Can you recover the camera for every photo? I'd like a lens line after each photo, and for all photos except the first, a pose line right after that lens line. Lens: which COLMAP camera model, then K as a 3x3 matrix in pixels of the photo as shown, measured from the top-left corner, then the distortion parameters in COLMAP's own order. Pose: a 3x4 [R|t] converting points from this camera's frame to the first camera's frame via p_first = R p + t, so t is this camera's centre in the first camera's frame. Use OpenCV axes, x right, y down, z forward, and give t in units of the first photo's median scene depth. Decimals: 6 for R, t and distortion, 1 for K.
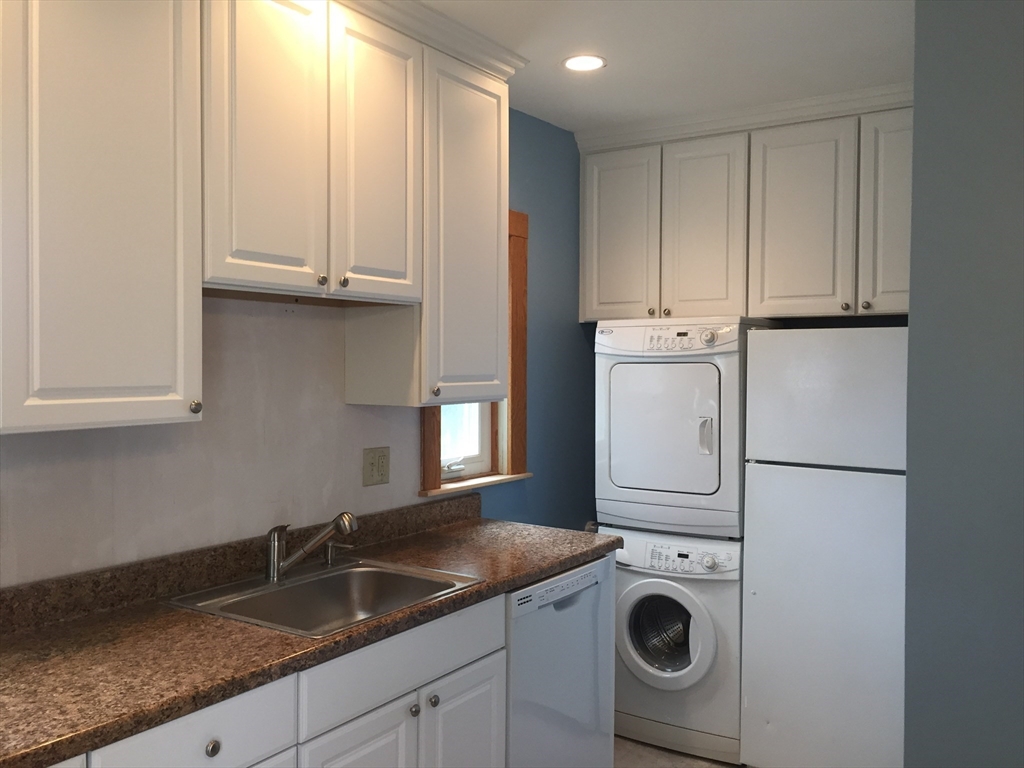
lens RADIAL K [[861.2, 0, 502.8], [0, 861.2, 379.6], [0, 0, 1]] dist [0.059650, -0.060155]
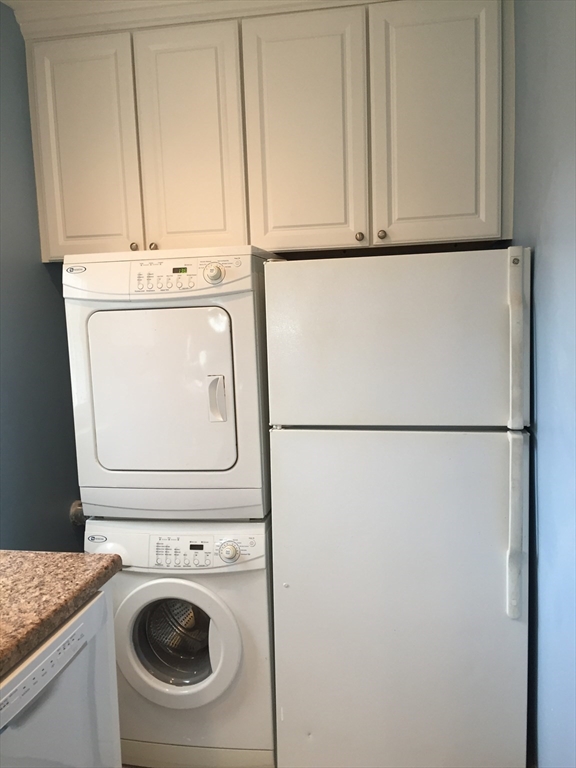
lens RADIAL K [[645.9, 0, 289.7], [0, 645.9, 384.3], [0, 0, 1]] dist [0.059650, -0.060155]
pose [[0.912987, -0.079880, 0.400093, 0.057426], [0.043149, 0.994051, 0.100002, -0.004560], [-0.405702, -0.074037, 0.911002, 0.422802]]
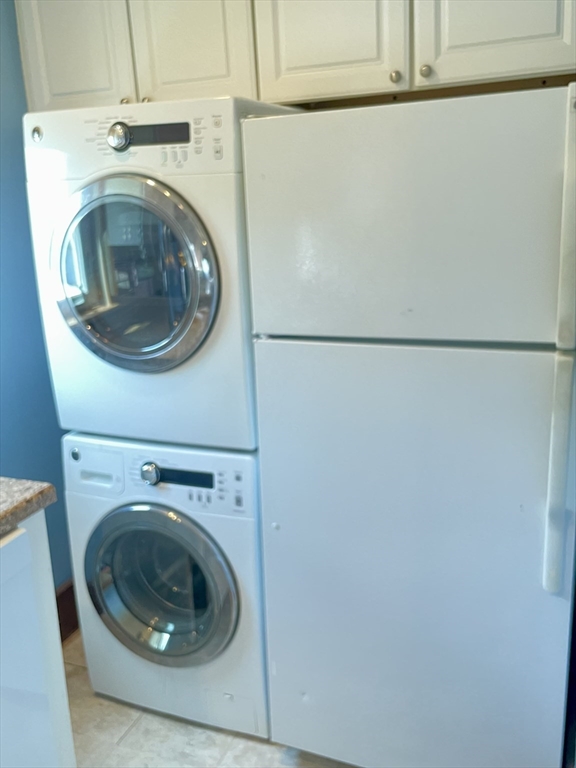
lens RADIAL K [[756.4, 0, 266.7], [0, 756.4, 380.9], [0, 0, 1]] dist [0.010096, 0.000000]
pose [[0.978377, -0.109938, 0.175190, 0.178067], [0.064911, 0.967448, 0.244604, -0.009227], [-0.196378, -0.227943, 0.953665, 0.432790]]
